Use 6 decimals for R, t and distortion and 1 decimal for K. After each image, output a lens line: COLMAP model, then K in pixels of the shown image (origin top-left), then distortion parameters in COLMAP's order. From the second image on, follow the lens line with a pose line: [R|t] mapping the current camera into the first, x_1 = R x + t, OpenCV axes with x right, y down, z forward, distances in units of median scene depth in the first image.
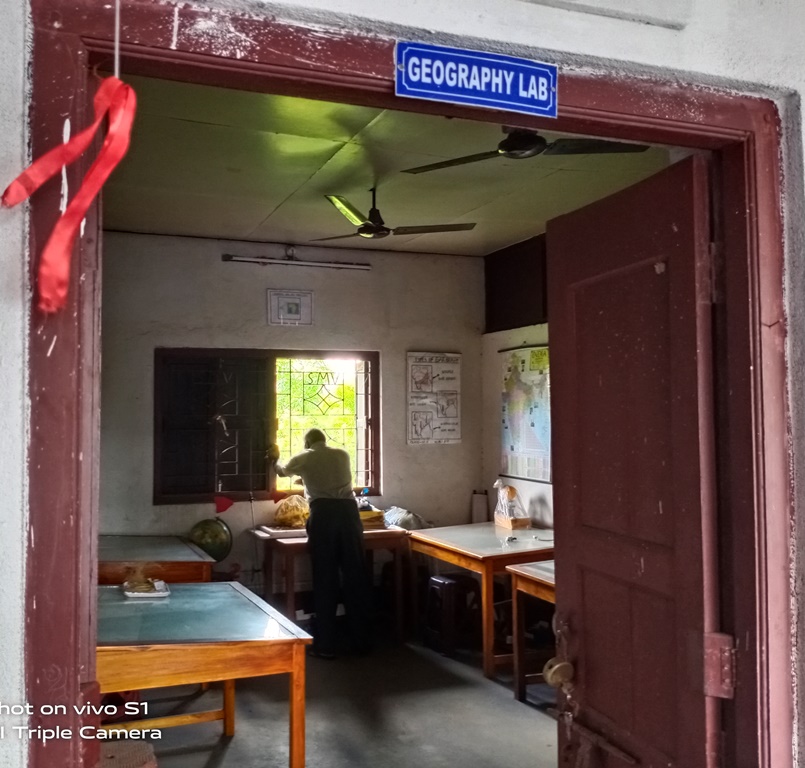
lens RADIAL K [[859.0, 0, 402.5], [0, 859.0, 384.0], [0, 0, 1]] dist [0.011268, 0.005611]
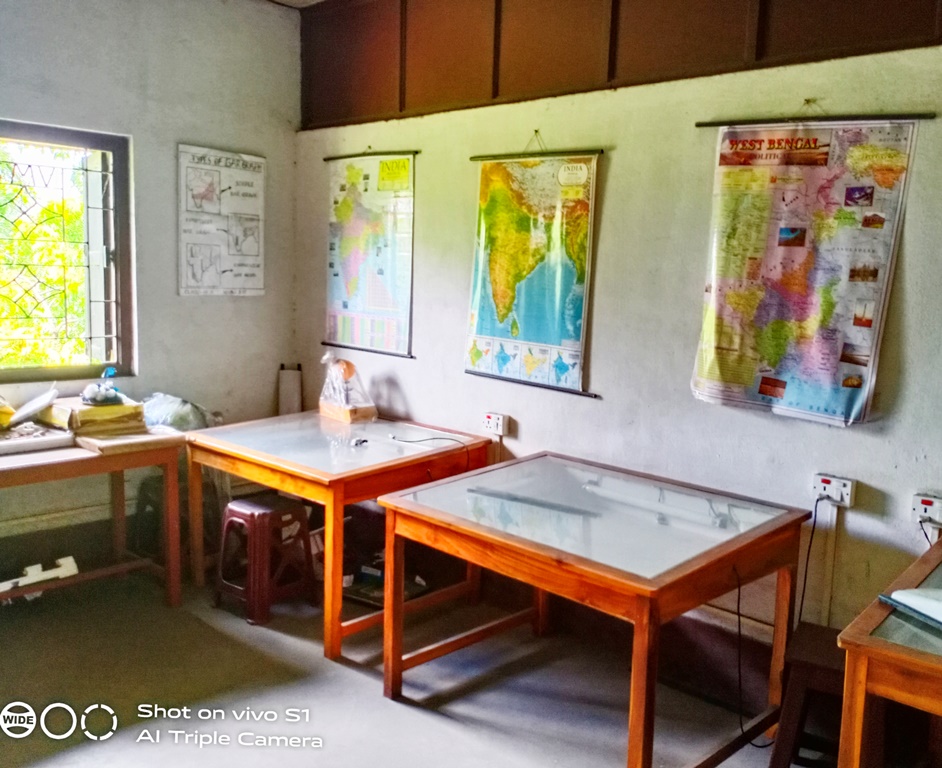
lens RADIAL K [[863.7, 0, 547.5], [0, 863.7, 379.3], [0, 0, 1]] dist [0.049404, -0.097775]
pose [[0.898748, -0.015298, 0.438199, -0.032260], [-0.056553, 0.986999, 0.150448, 0.020429], [-0.434804, -0.159996, 0.886198, 0.312162]]
